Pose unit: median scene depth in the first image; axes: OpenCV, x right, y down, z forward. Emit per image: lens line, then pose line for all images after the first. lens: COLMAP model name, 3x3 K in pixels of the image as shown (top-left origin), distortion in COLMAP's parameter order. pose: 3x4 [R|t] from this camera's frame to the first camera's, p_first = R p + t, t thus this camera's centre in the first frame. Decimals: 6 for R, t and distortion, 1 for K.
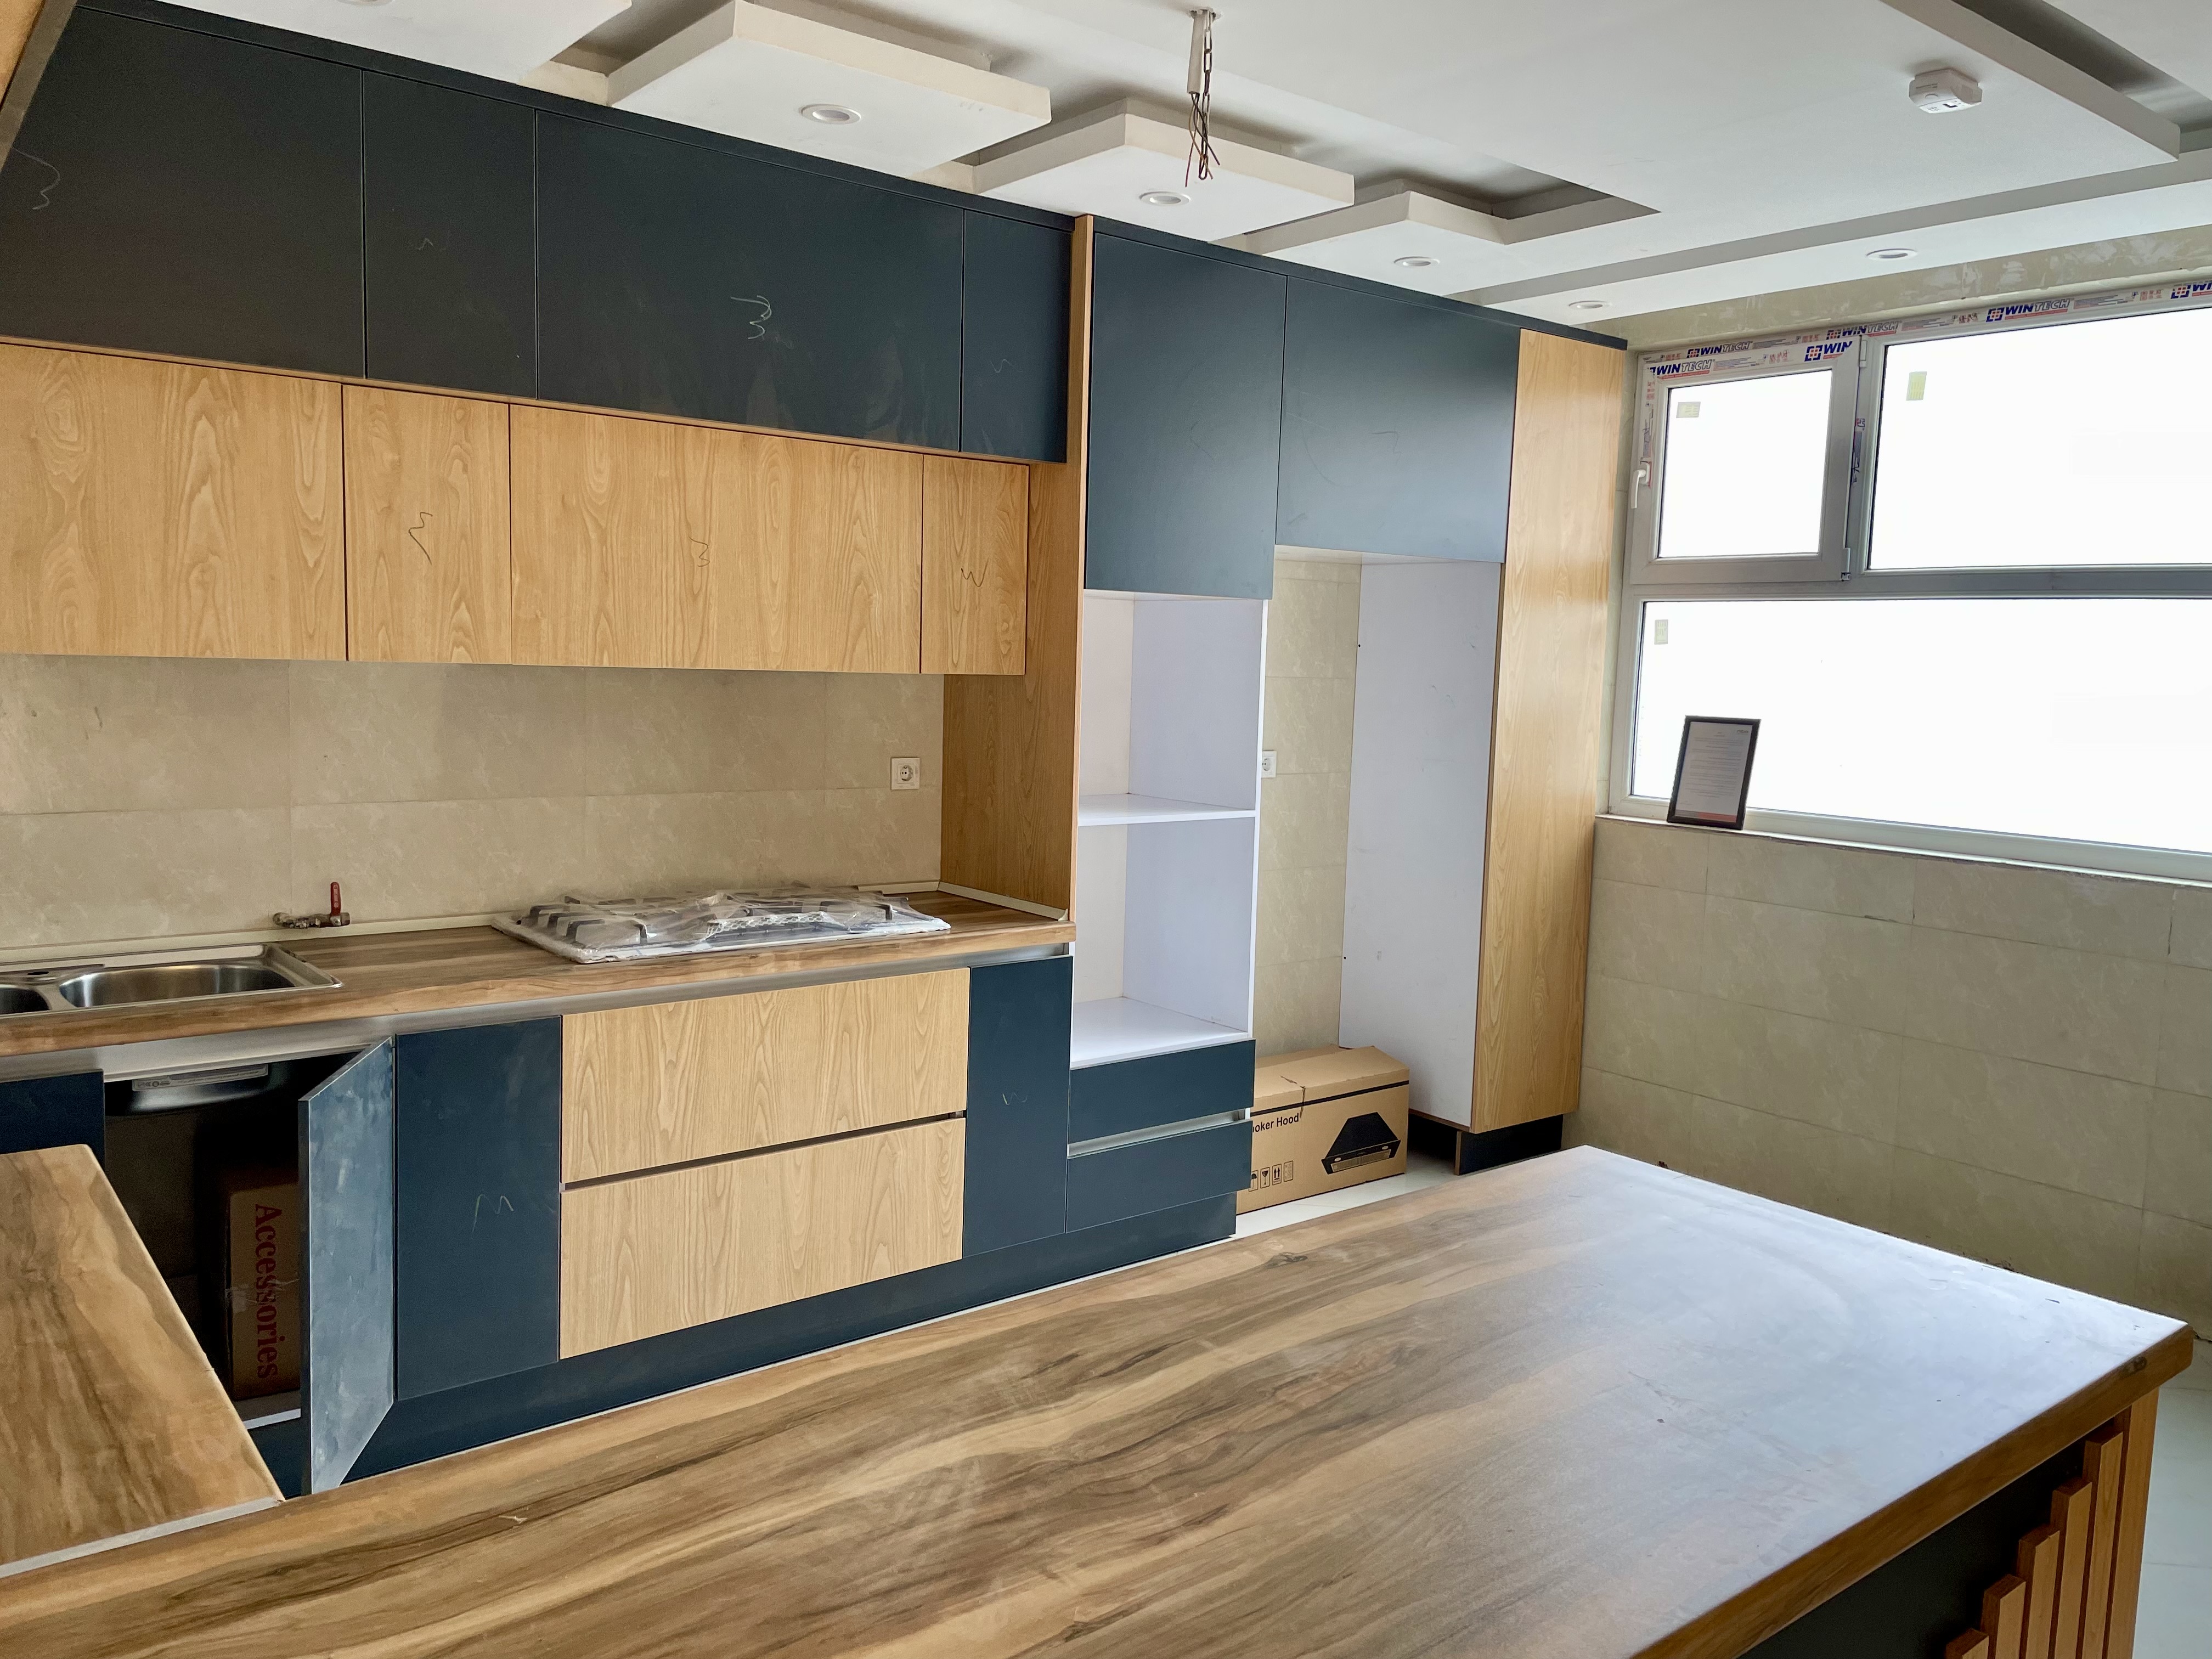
lens RADIAL K [[1669.0, 0, 1107.7], [0, 1669.0, 808.0], [0, 0, 1]] dist [0.045053, -0.013736]
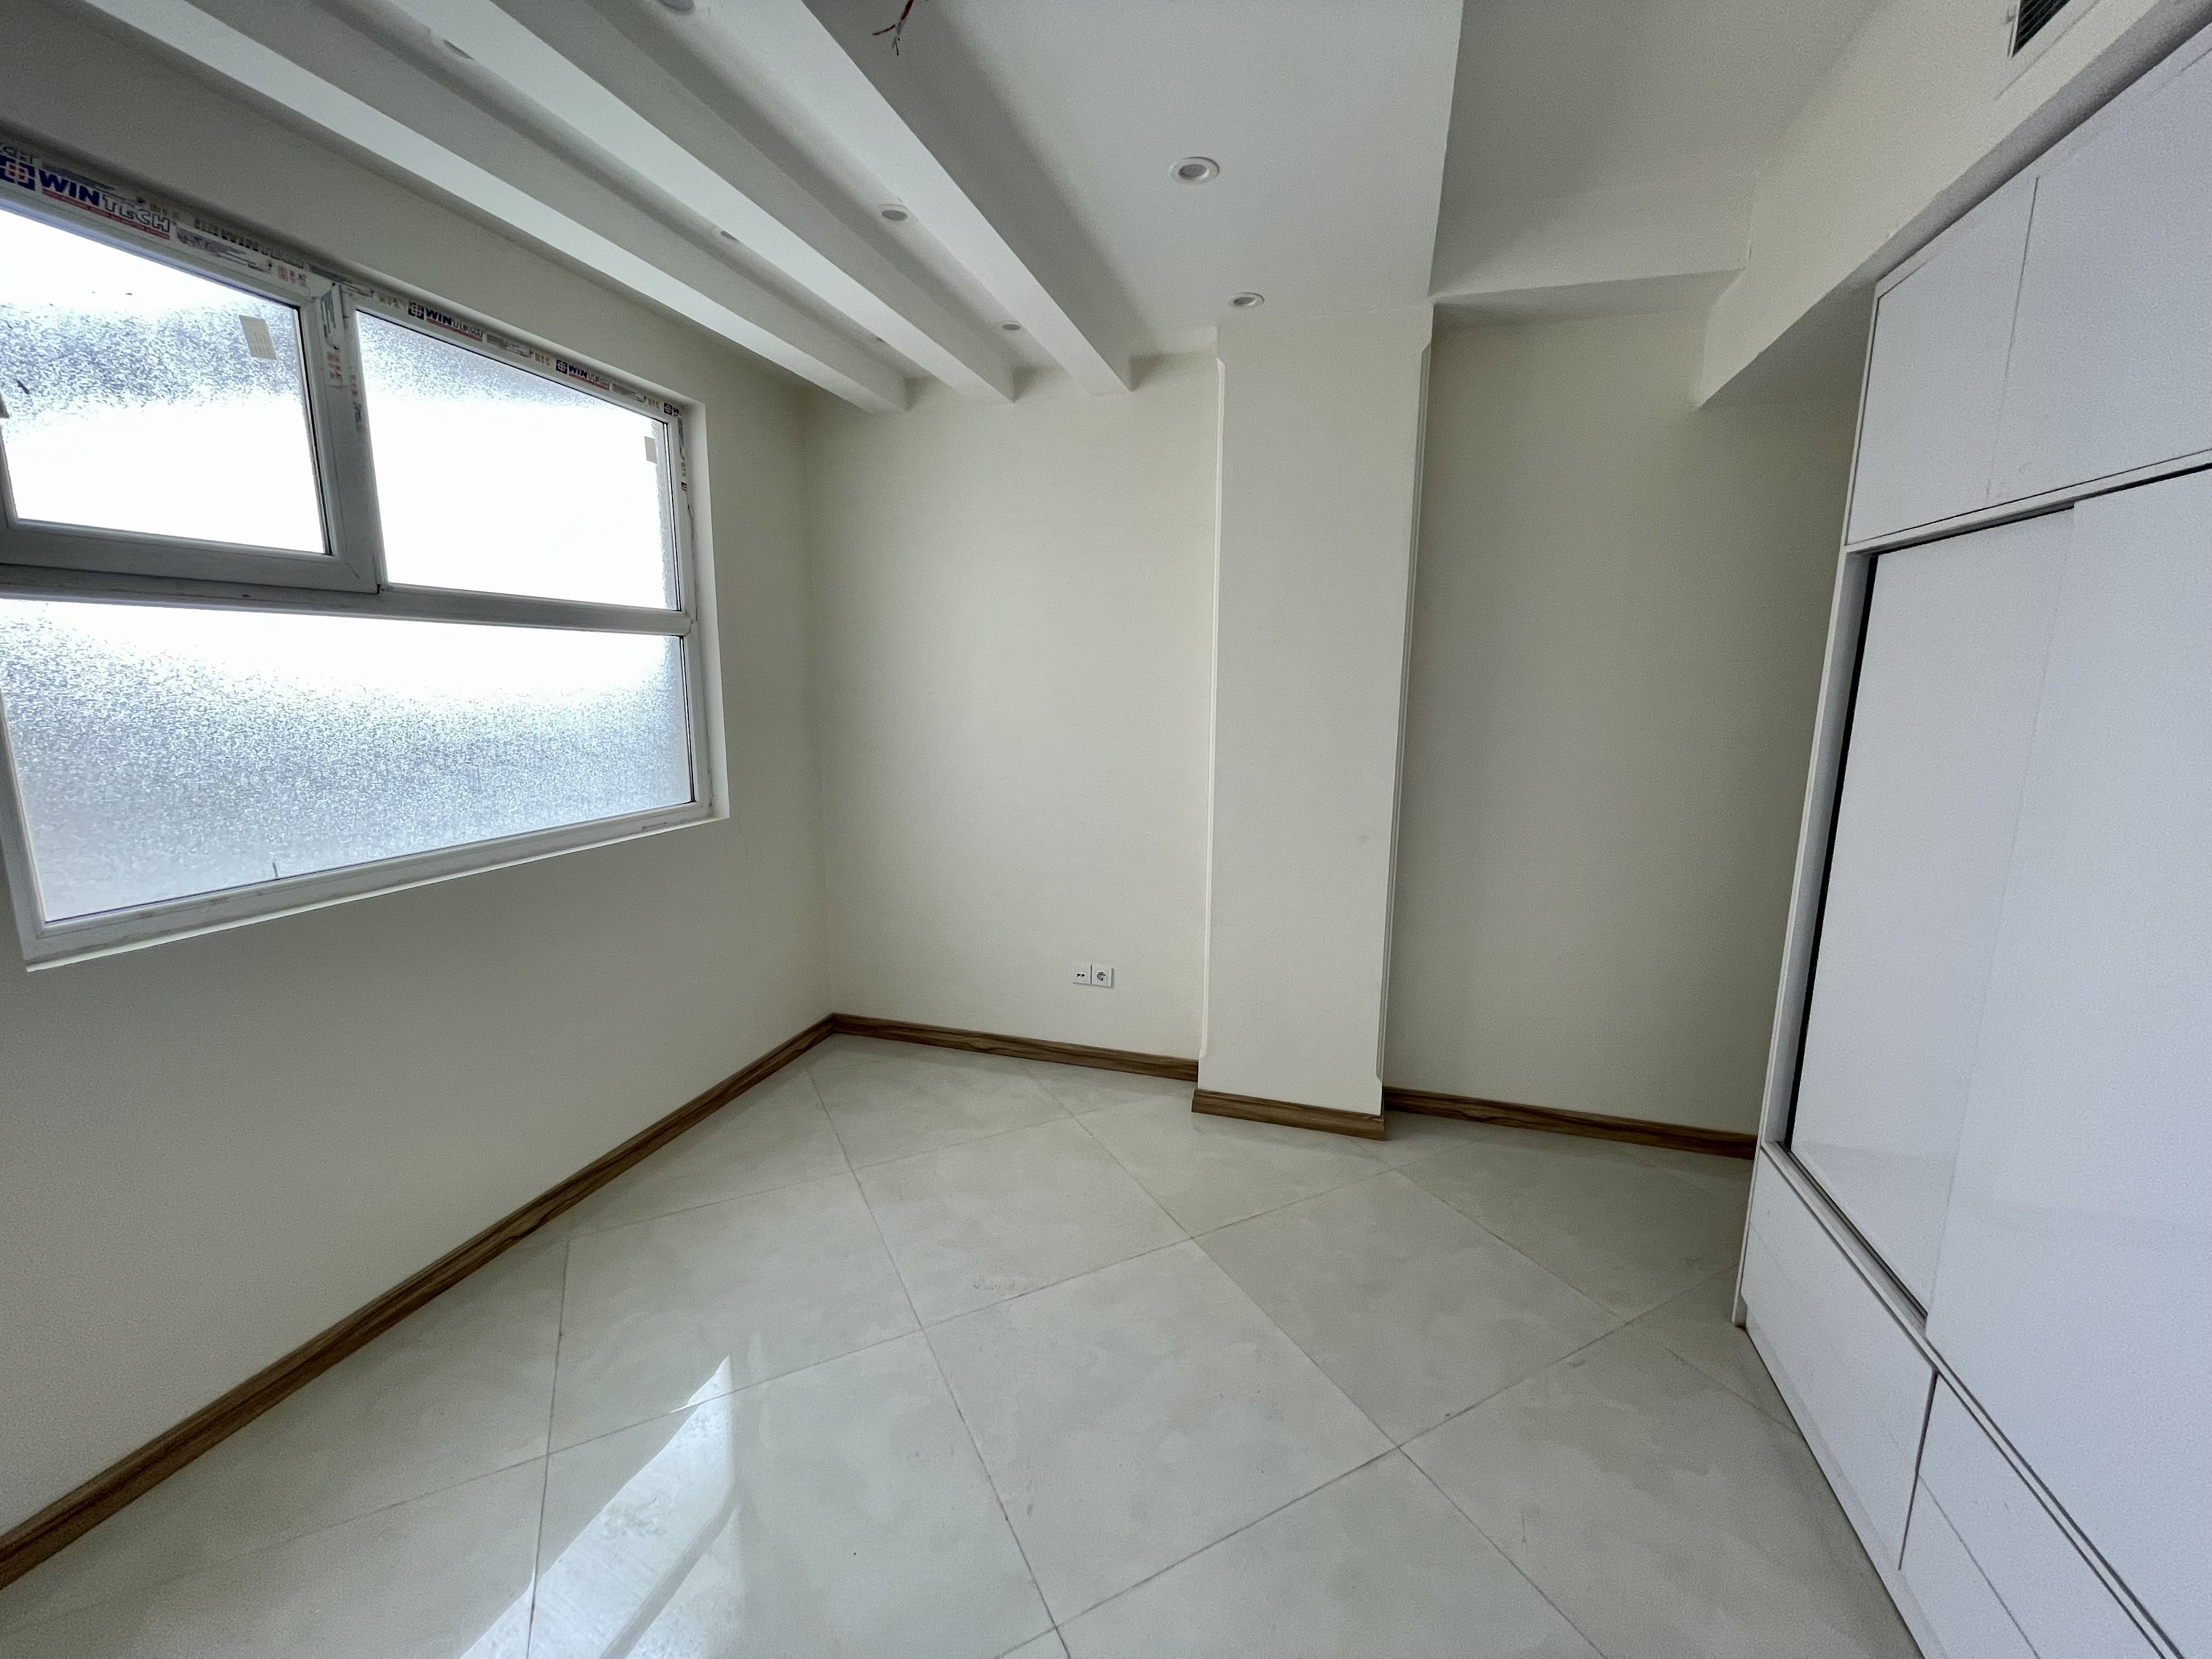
lens RADIAL K [[899.8, 0, 1108.1], [0, 899.8, 827.5], [0, 0, 1]] dist [-0.004960, 0.000034]
pose [[-0.565275, -0.175646, 0.805986, -0.139714], [0.055389, 0.966780, 0.249535, -0.125753], [-0.823041, 0.185699, -0.536768, 1.055837]]
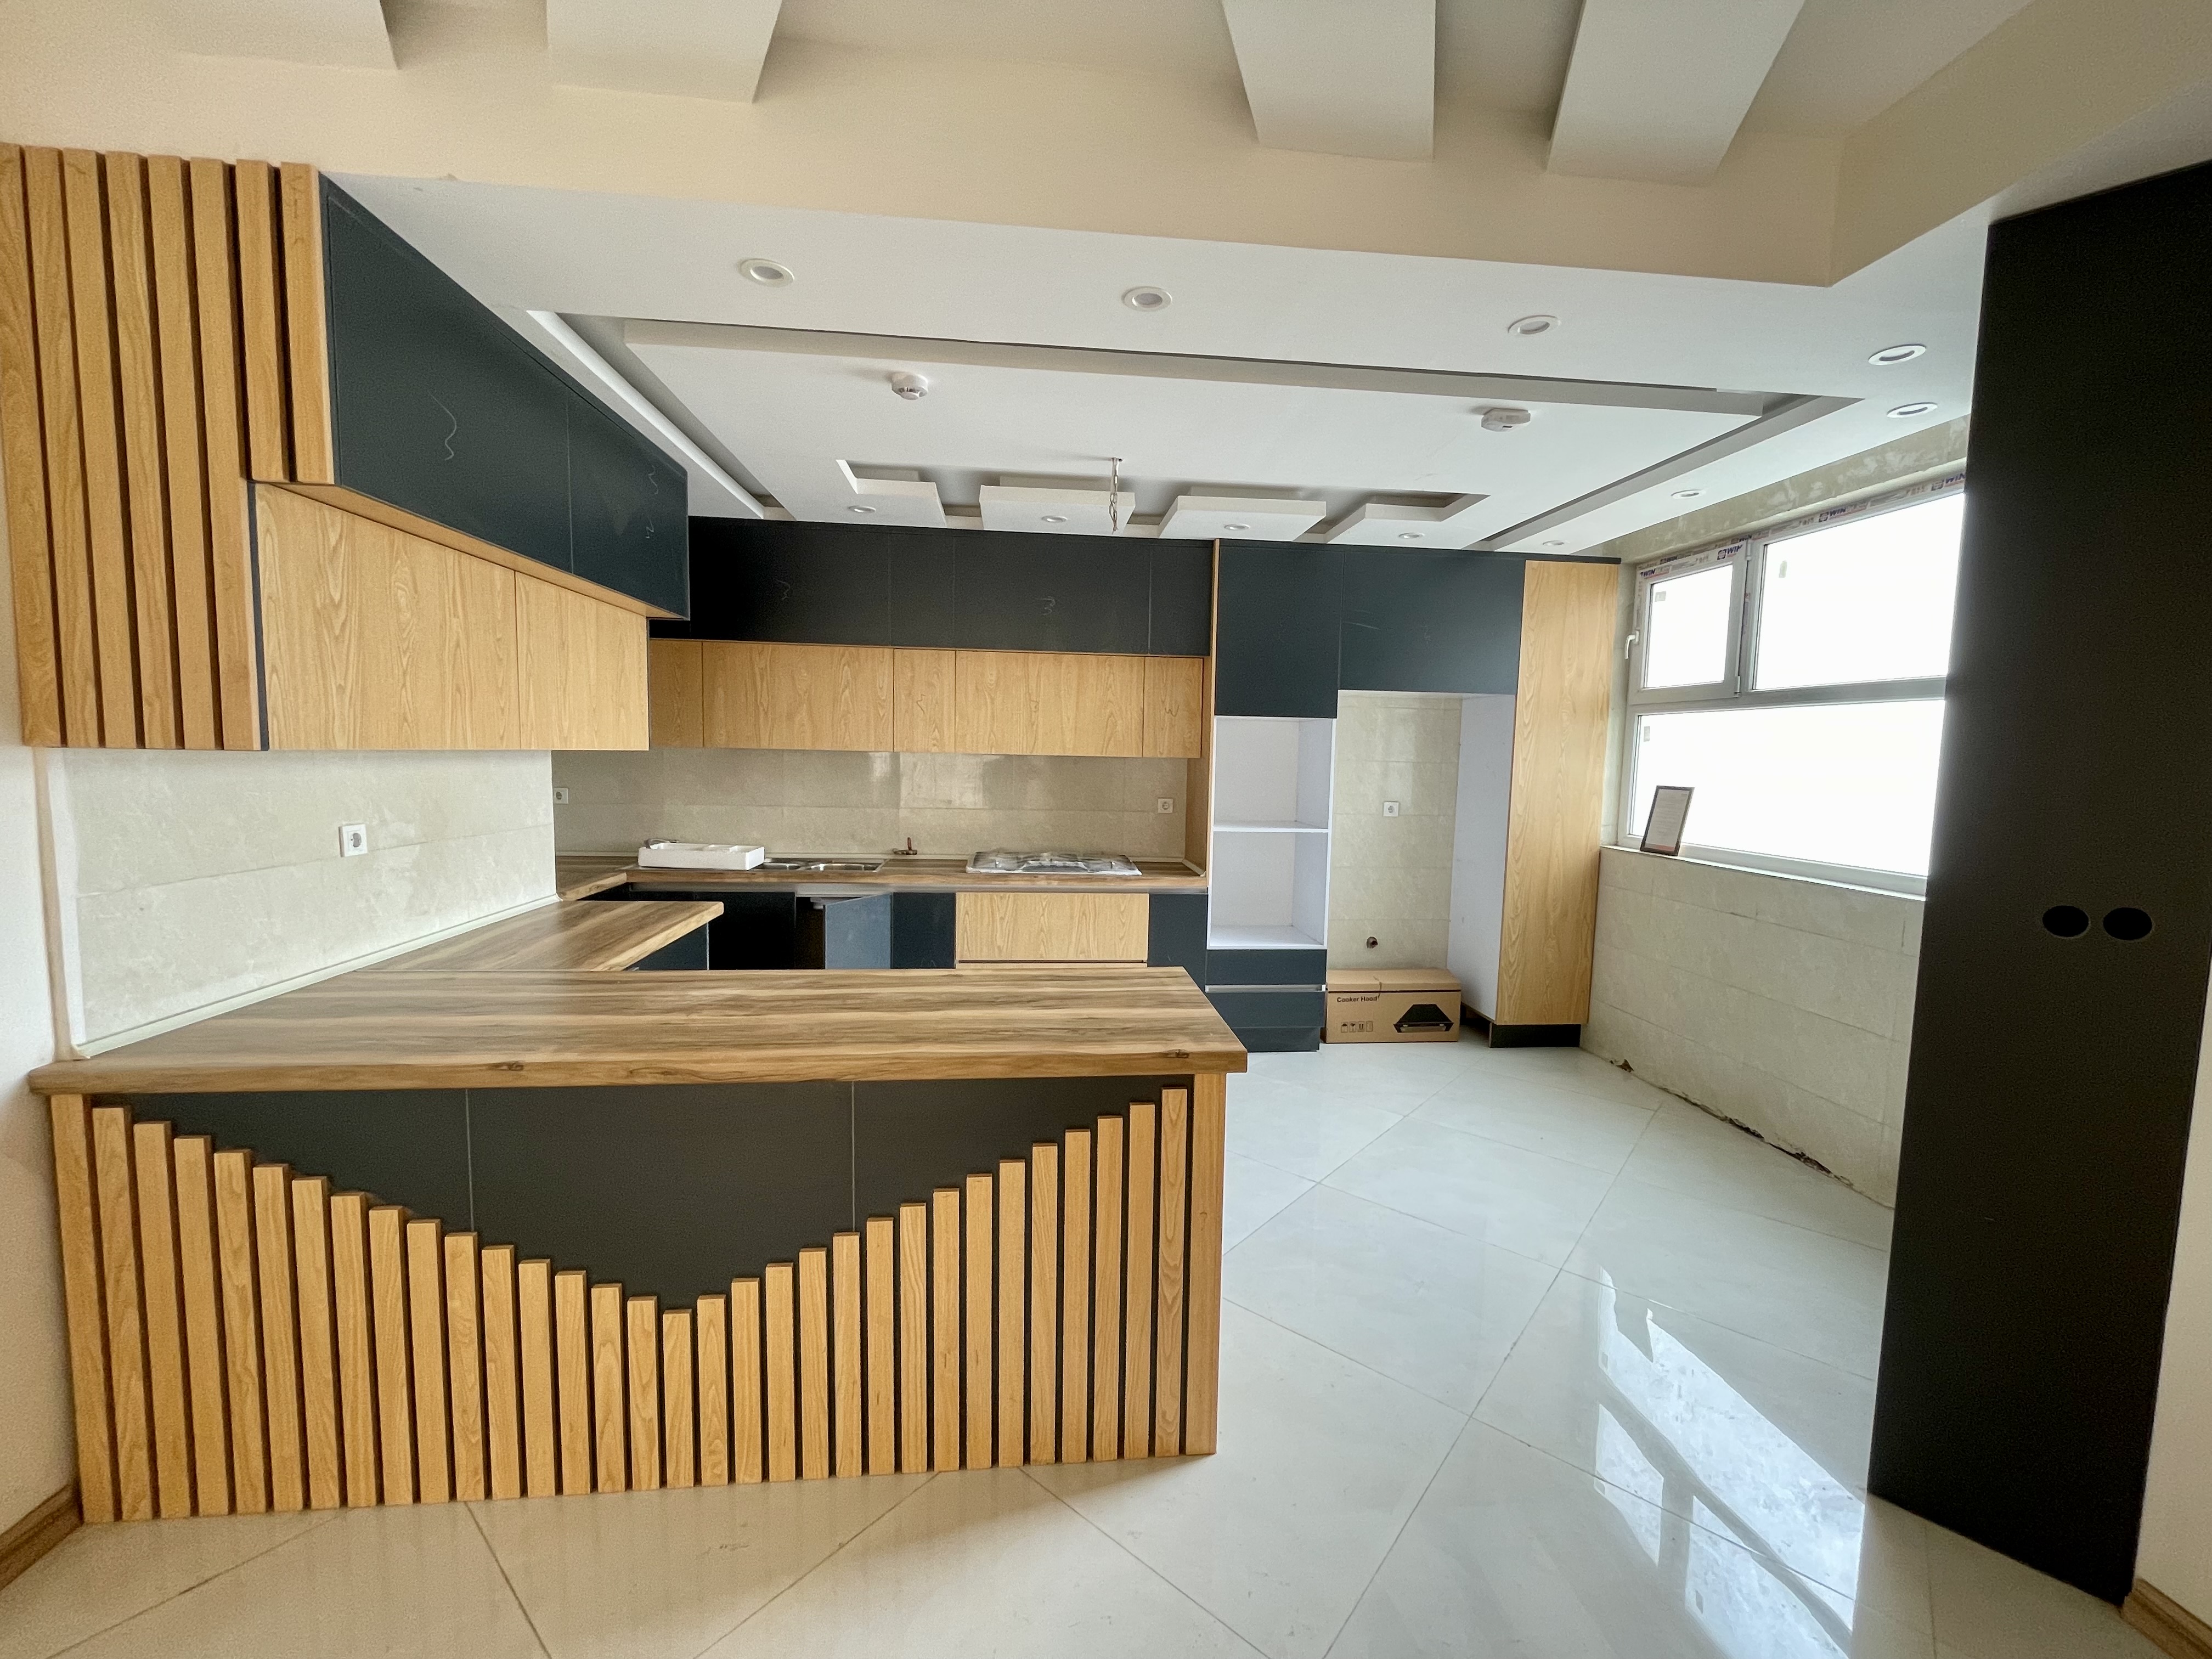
lens RADIAL K [[899.8, 0, 1104.2], [0, 899.8, 830.6], [0, 0, 1]] dist [-0.004960, 0.000034]
pose [[0.841219, 0.036114, -0.539487, 0.436435], [-0.046581, 0.998898, -0.005766, 0.021376], [0.538684, 0.029981, 0.841974, -0.008591]]
